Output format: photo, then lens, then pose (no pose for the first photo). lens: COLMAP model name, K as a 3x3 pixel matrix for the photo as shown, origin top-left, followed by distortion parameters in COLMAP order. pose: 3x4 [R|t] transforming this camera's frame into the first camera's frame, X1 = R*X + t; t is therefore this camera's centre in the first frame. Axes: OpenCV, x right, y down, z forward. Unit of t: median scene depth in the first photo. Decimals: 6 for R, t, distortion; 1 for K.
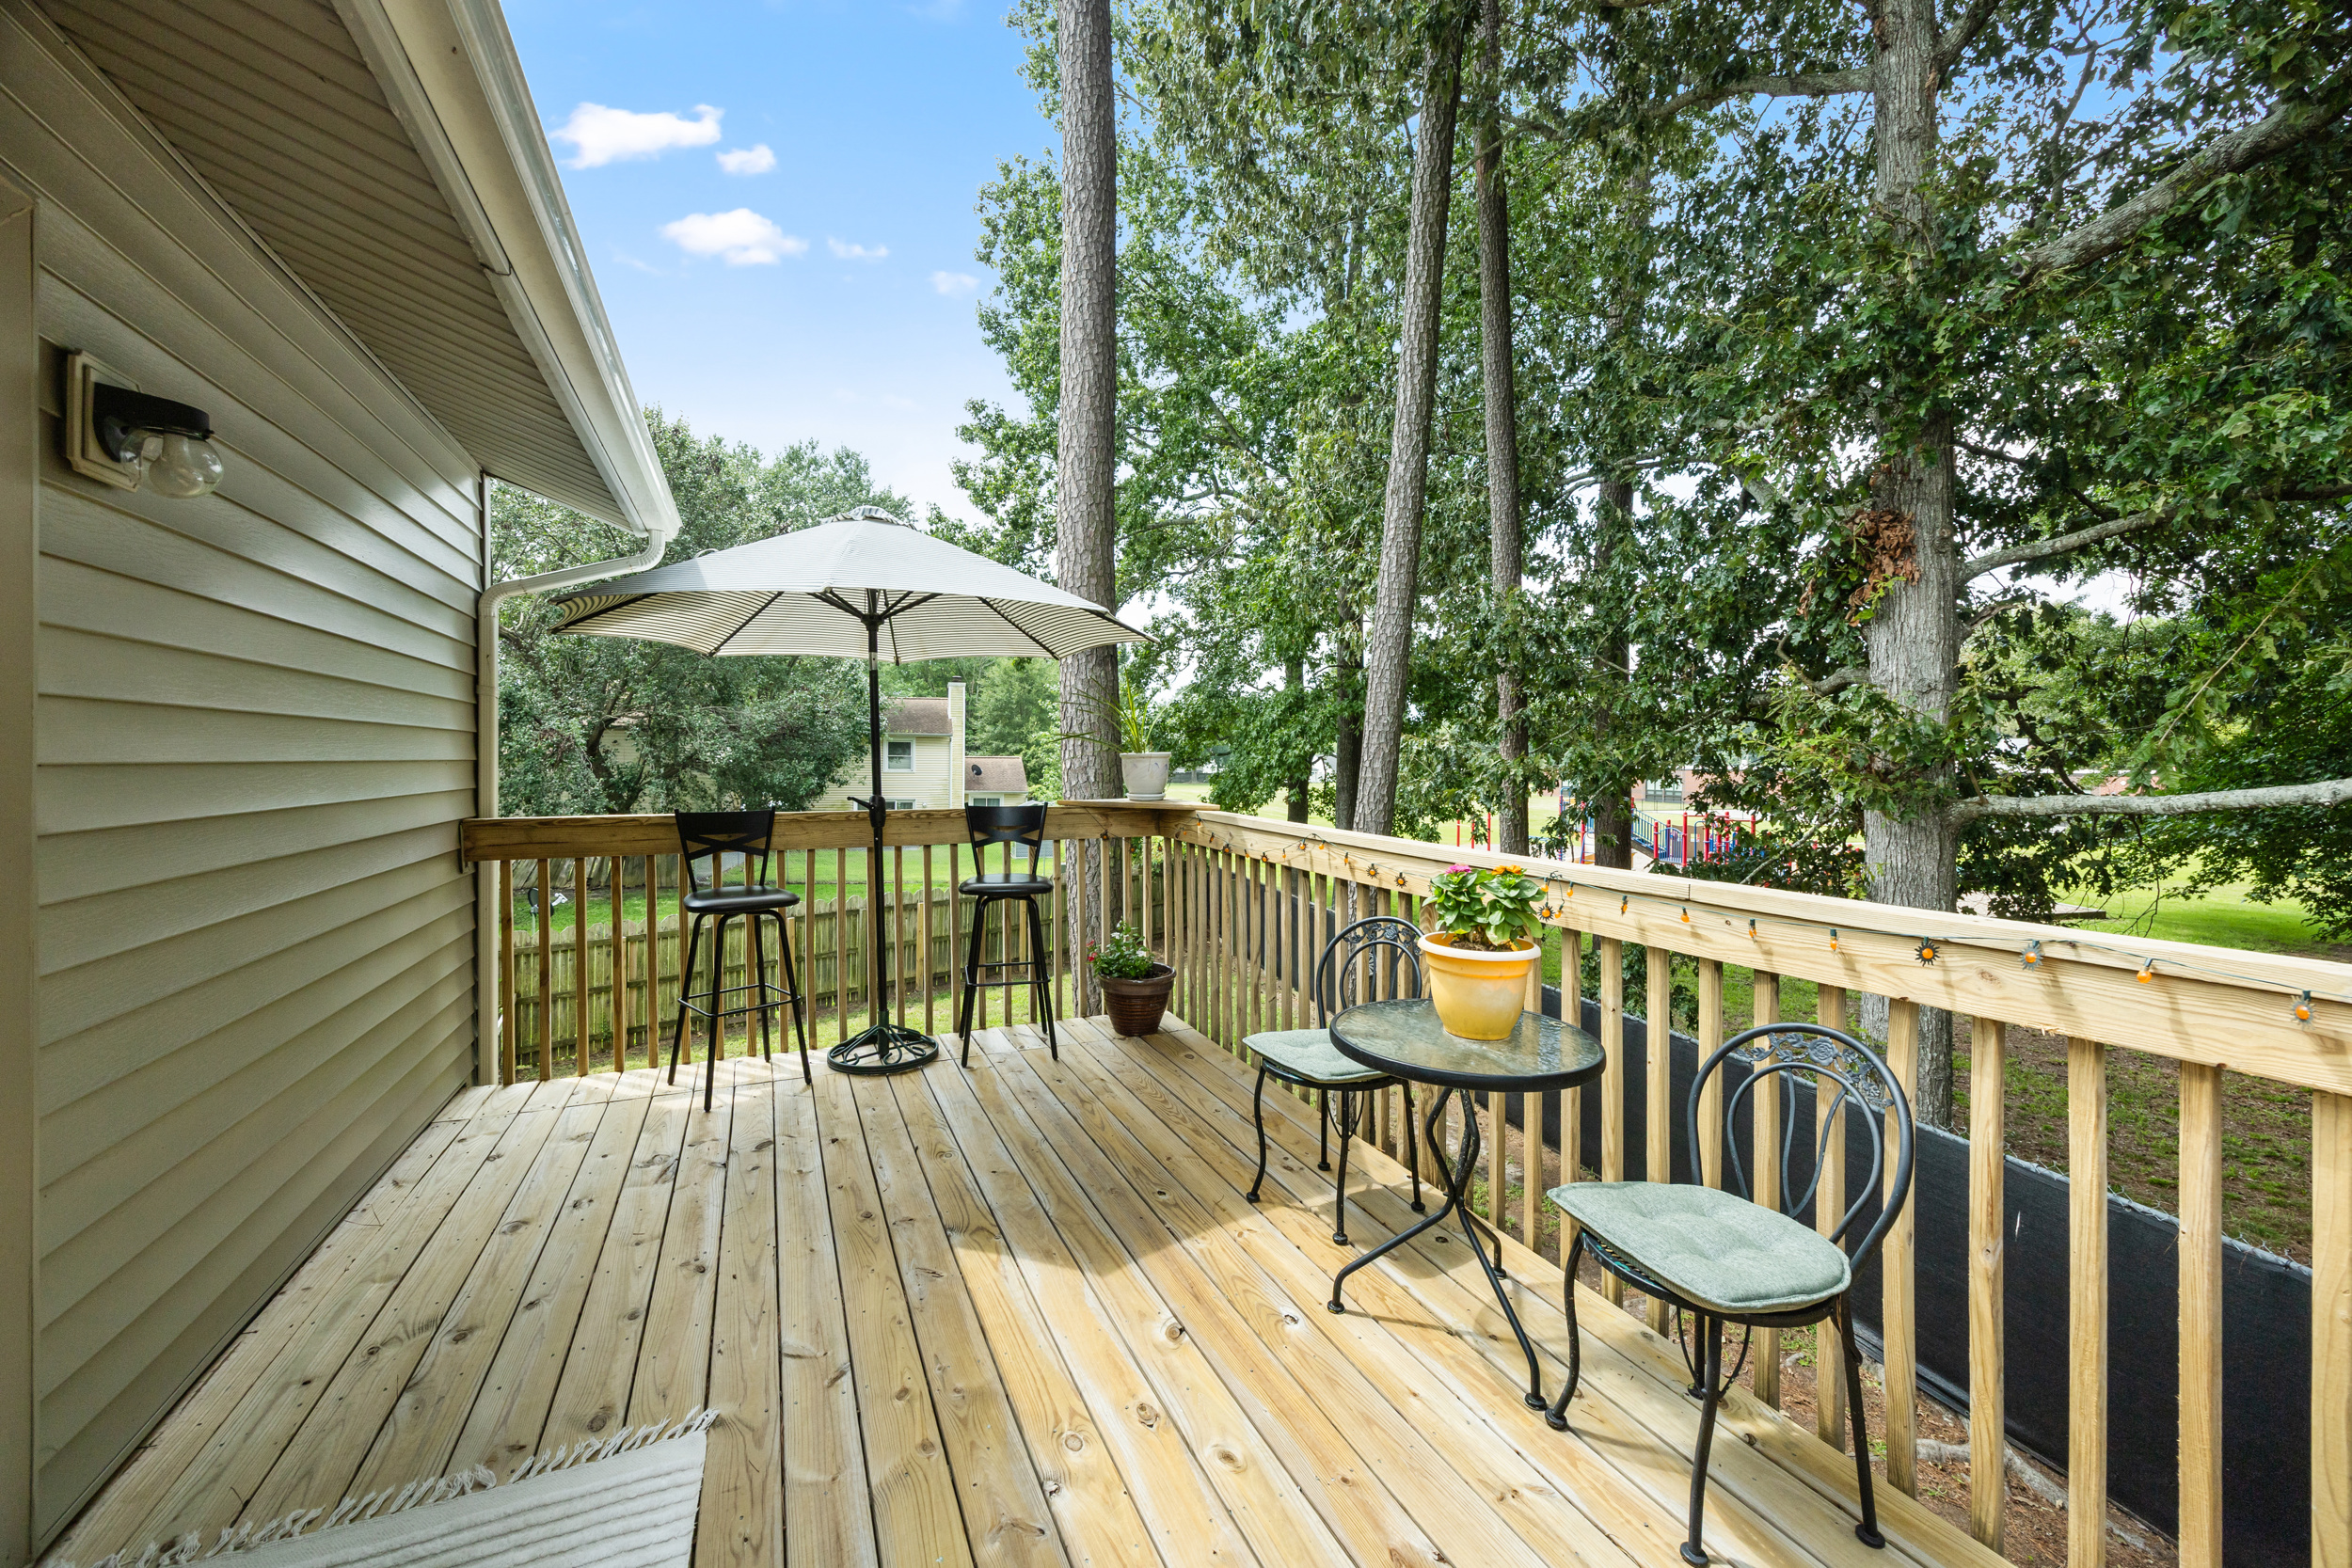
lens RADIAL K [[914.9, 0, 1183.3], [0, 914.9, 762.3], [0, 0, 1]] dist [-0.003240, -0.000238]
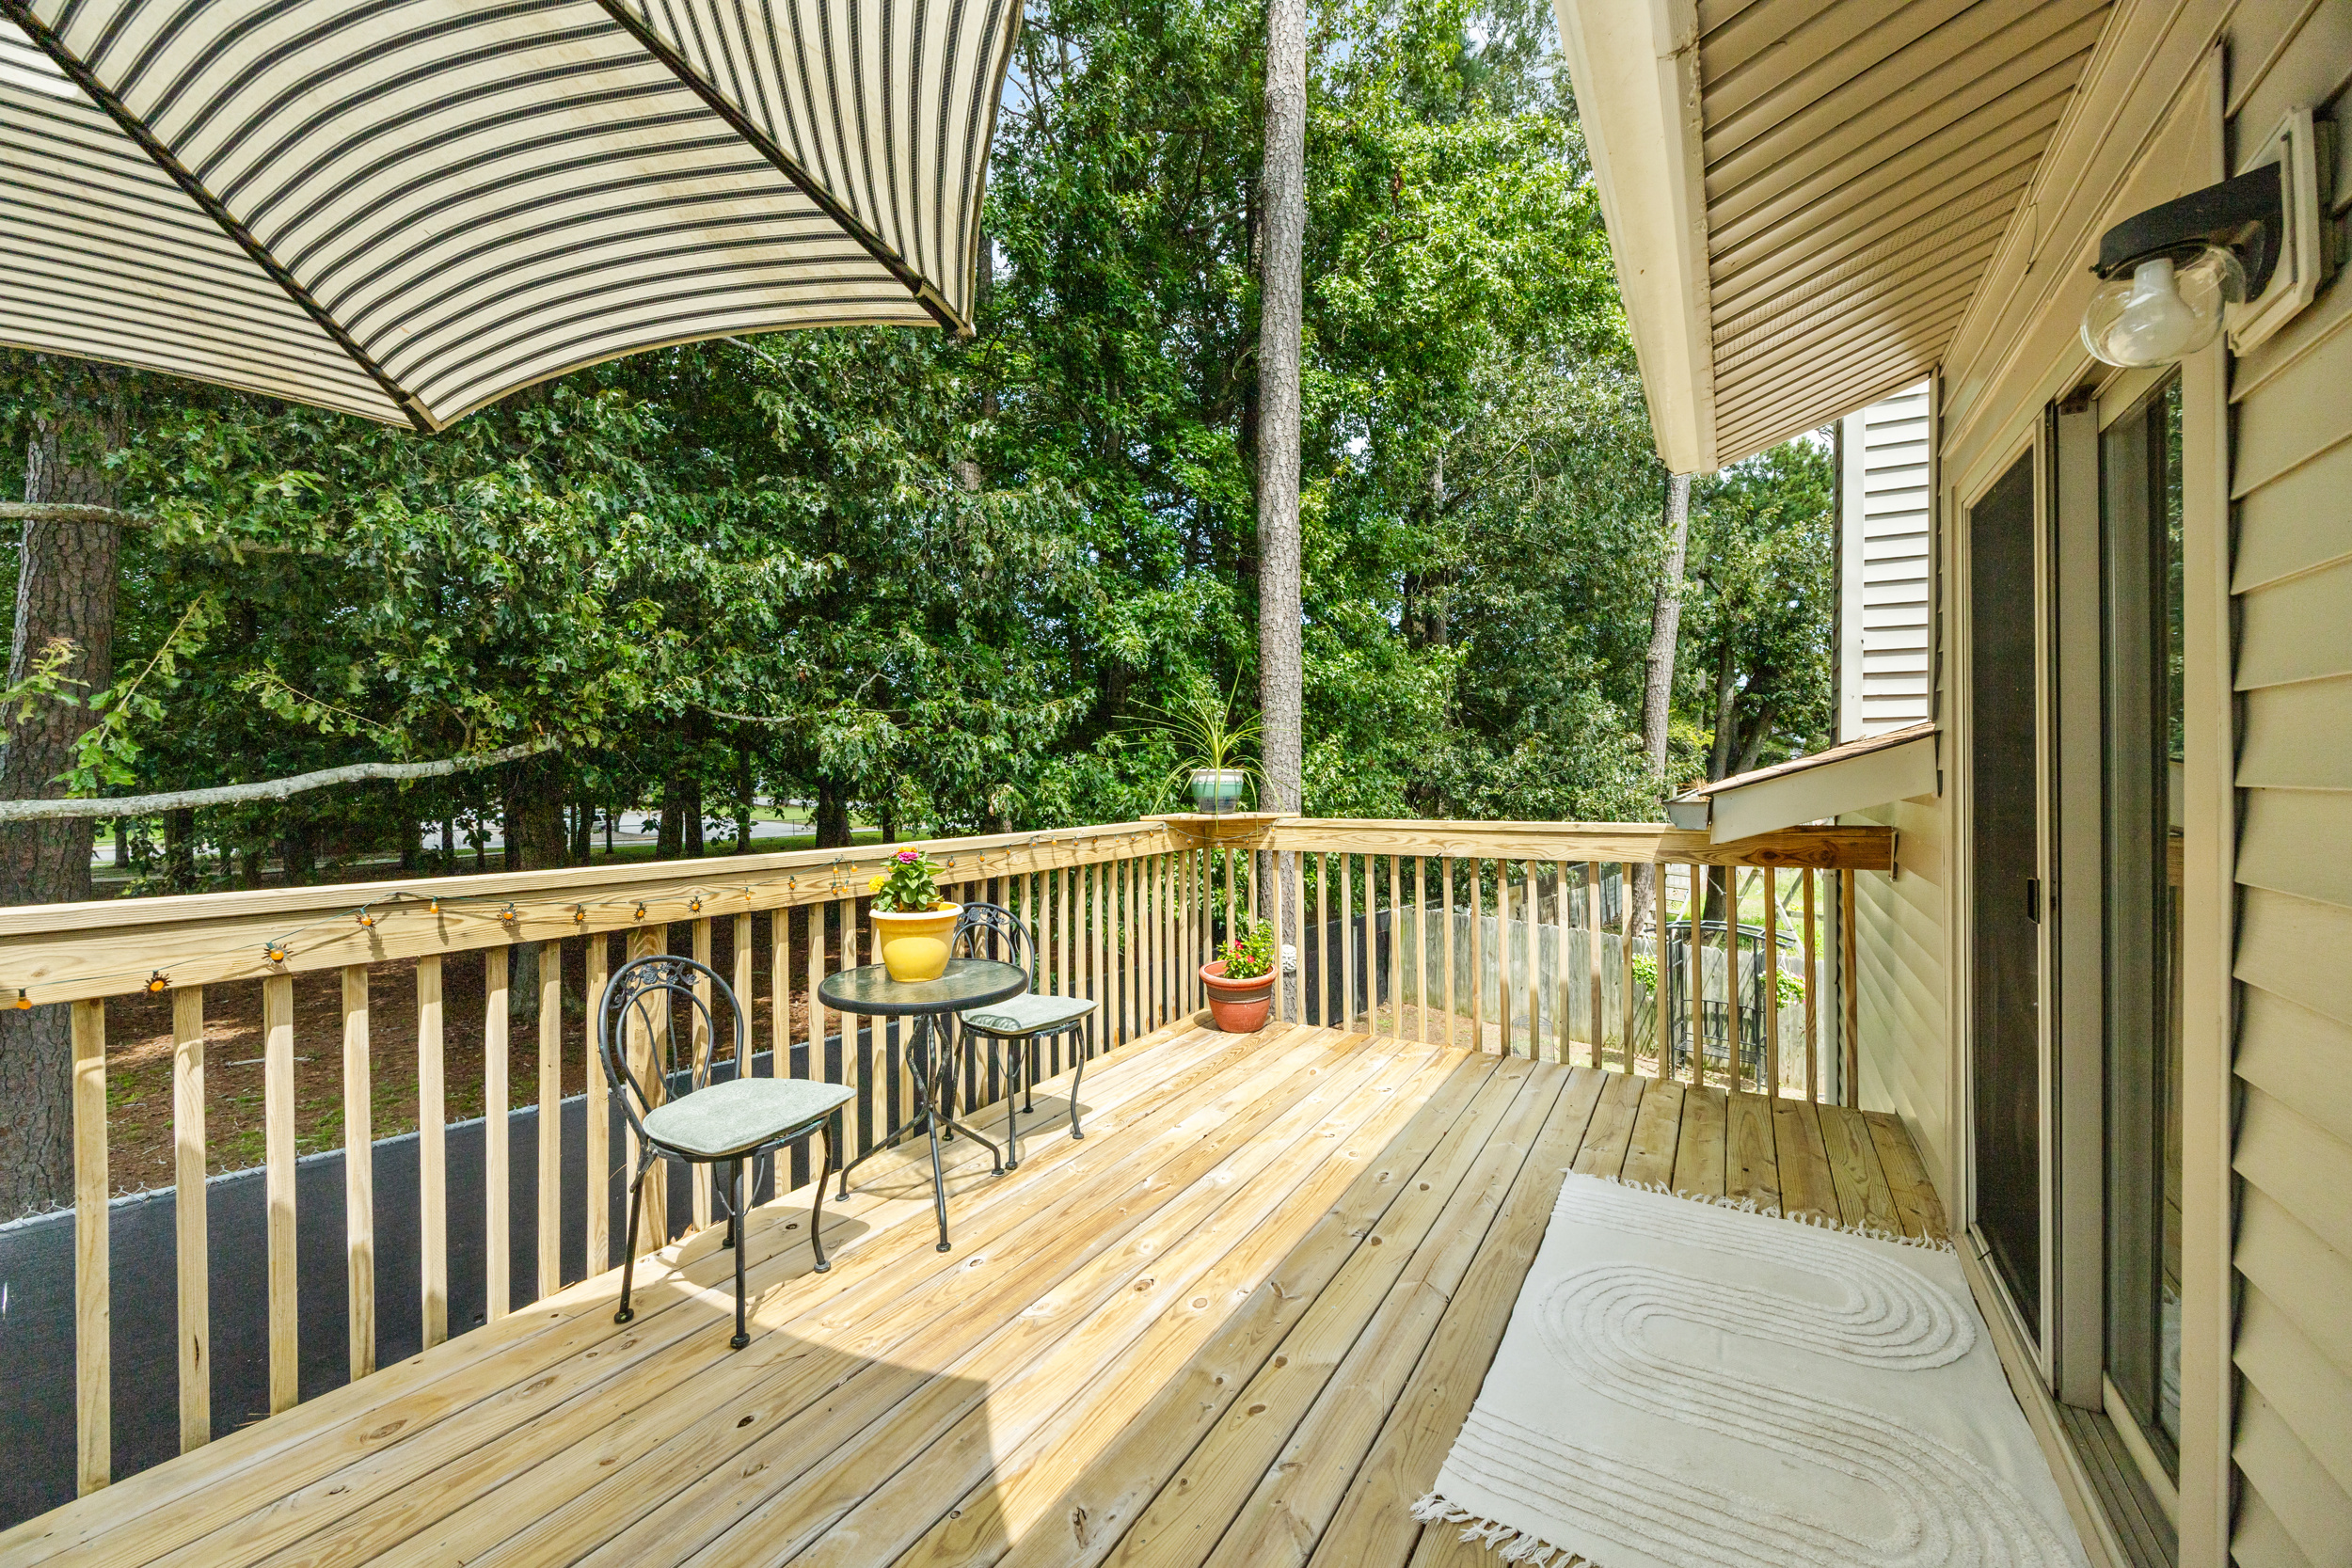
lens RADIAL K [[896.1, 0, 1127.8], [0, 896.1, 768.3], [0, 0, 1]] dist [0.000586, 0.000036]
pose [[-0.518570, -0.003892, 0.855026, -0.580497], [-0.002747, 0.999992, 0.002886, -0.003472], [-0.855031, -0.000852, -0.518577, 0.886279]]
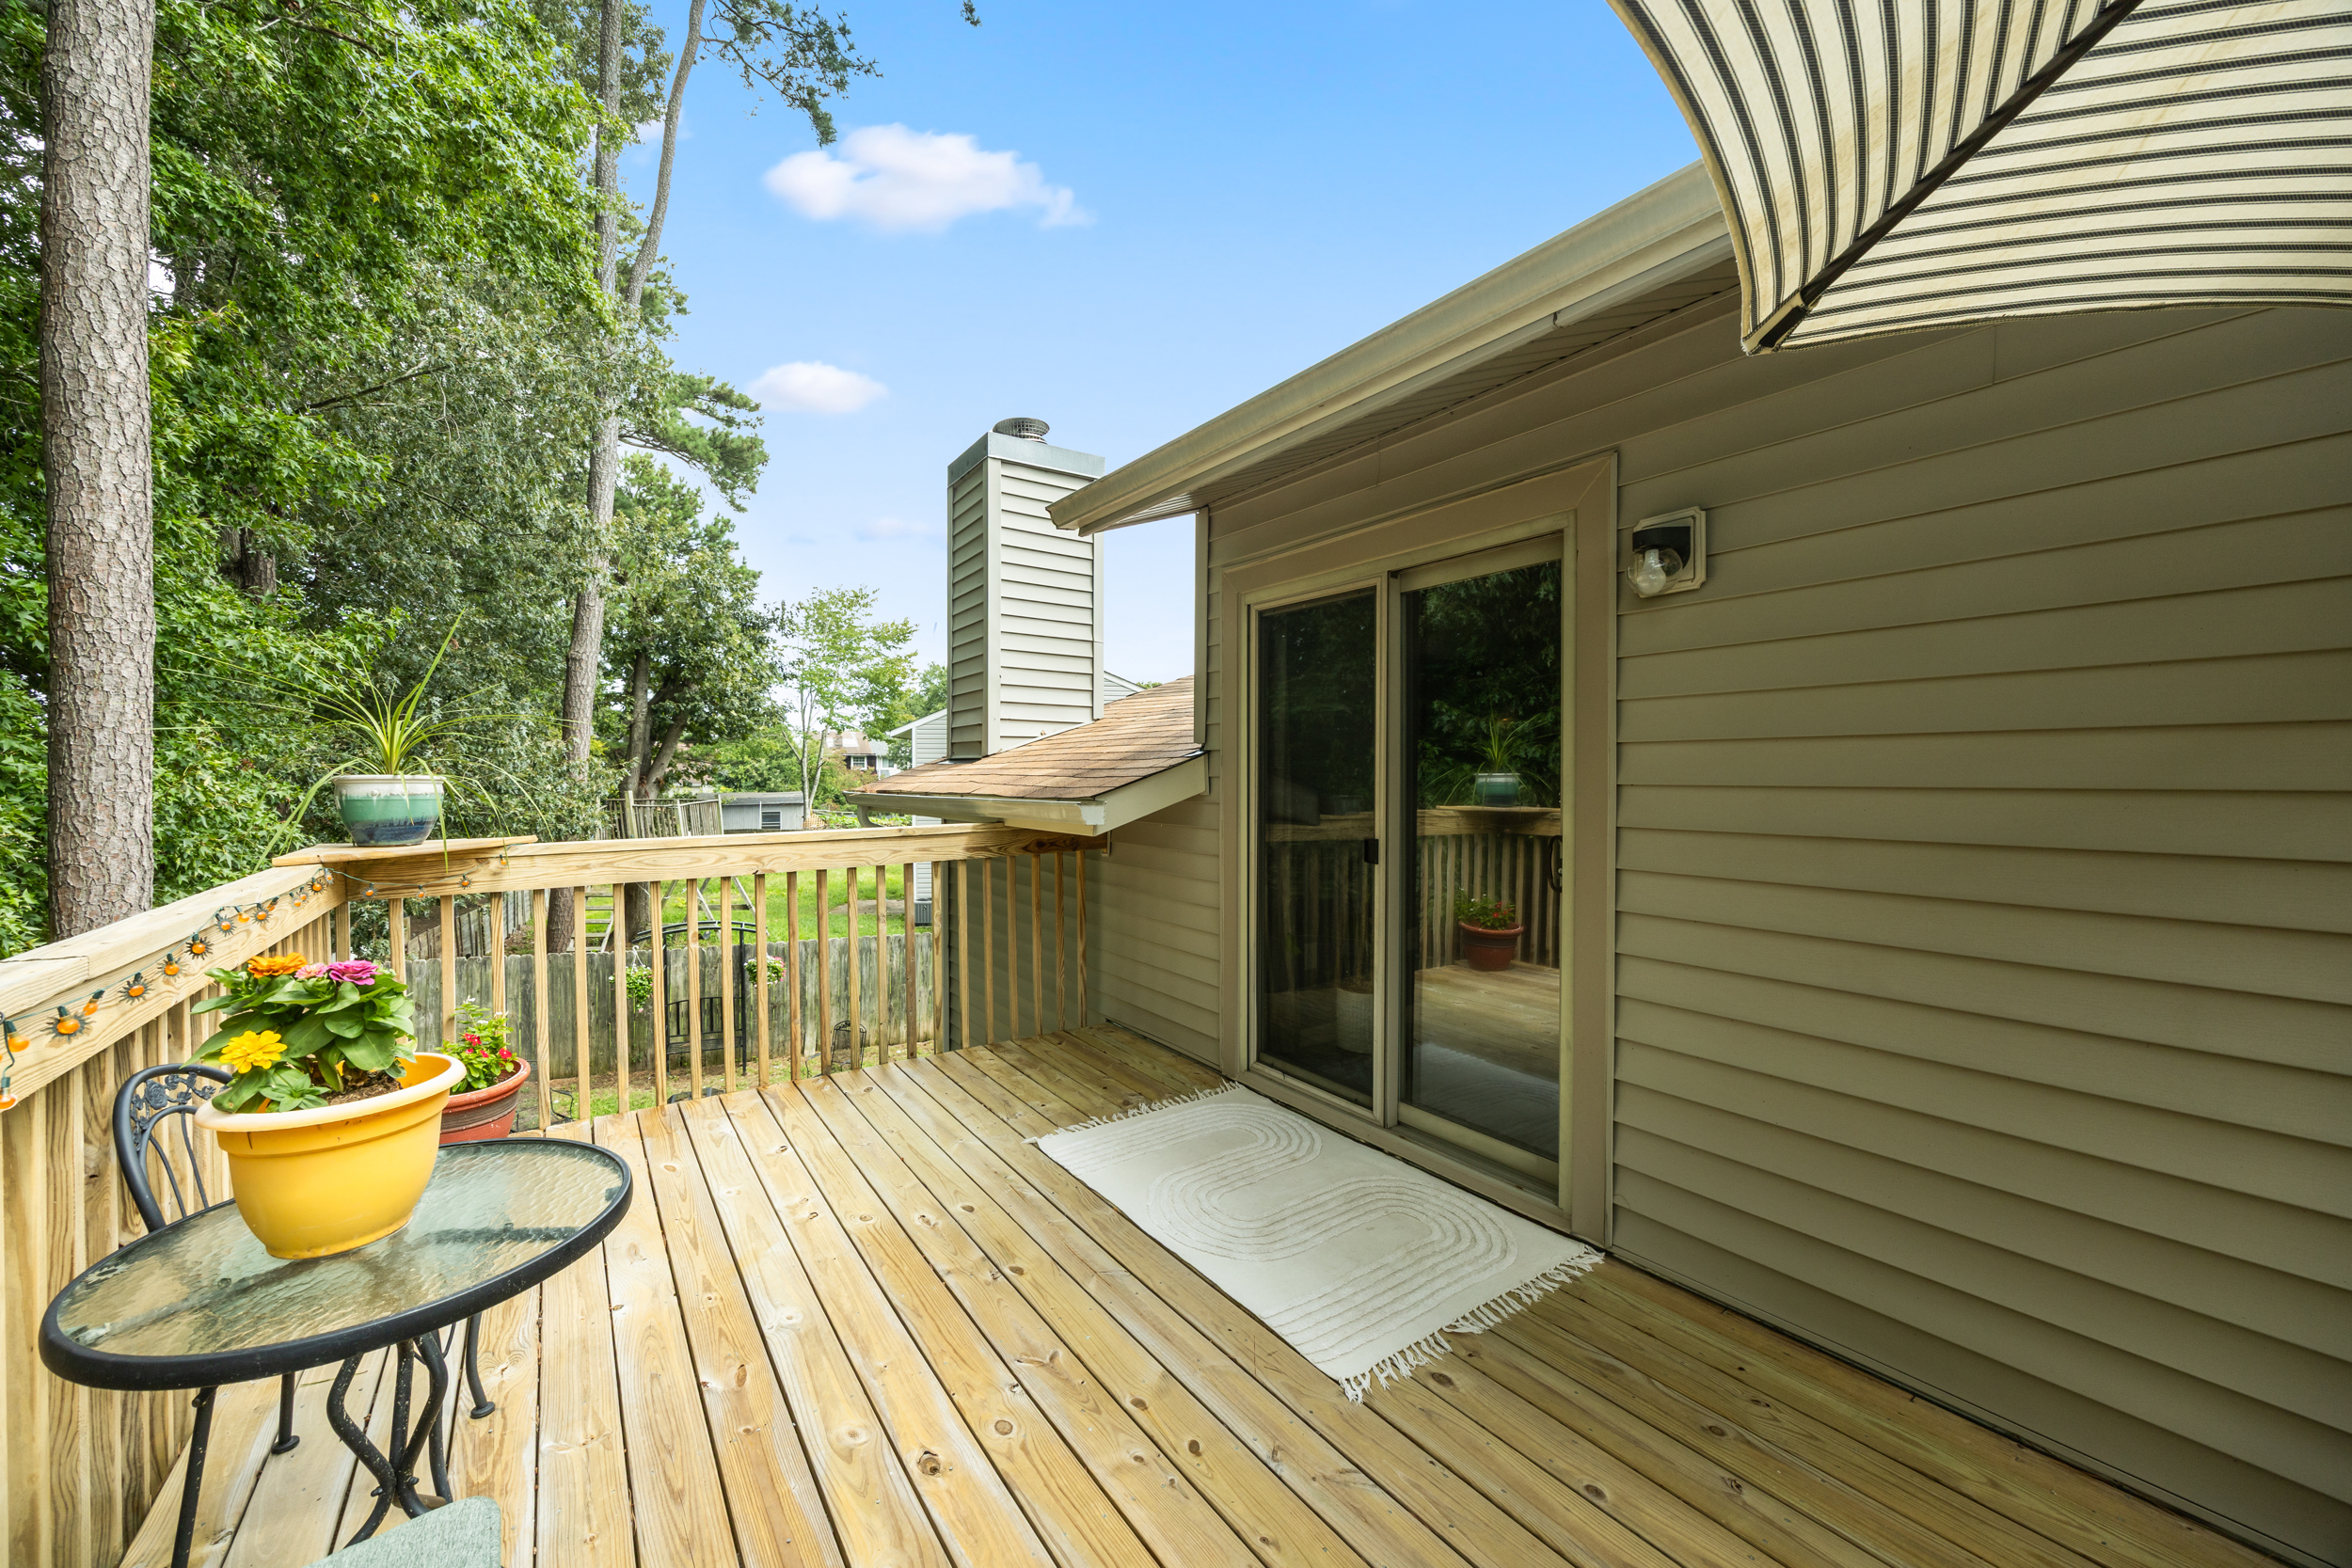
lens RADIAL K [[918.7, 0, 1162.6], [0, 918.7, 779.8], [0, 0, 1]] dist [0.000313, 0.000263]
pose [[-0.988638, -0.006085, -0.150191, -0.069685], [-0.006785, 0.999968, 0.004149, -0.002248], [0.150161, 0.005121, -0.988648, 1.054780]]
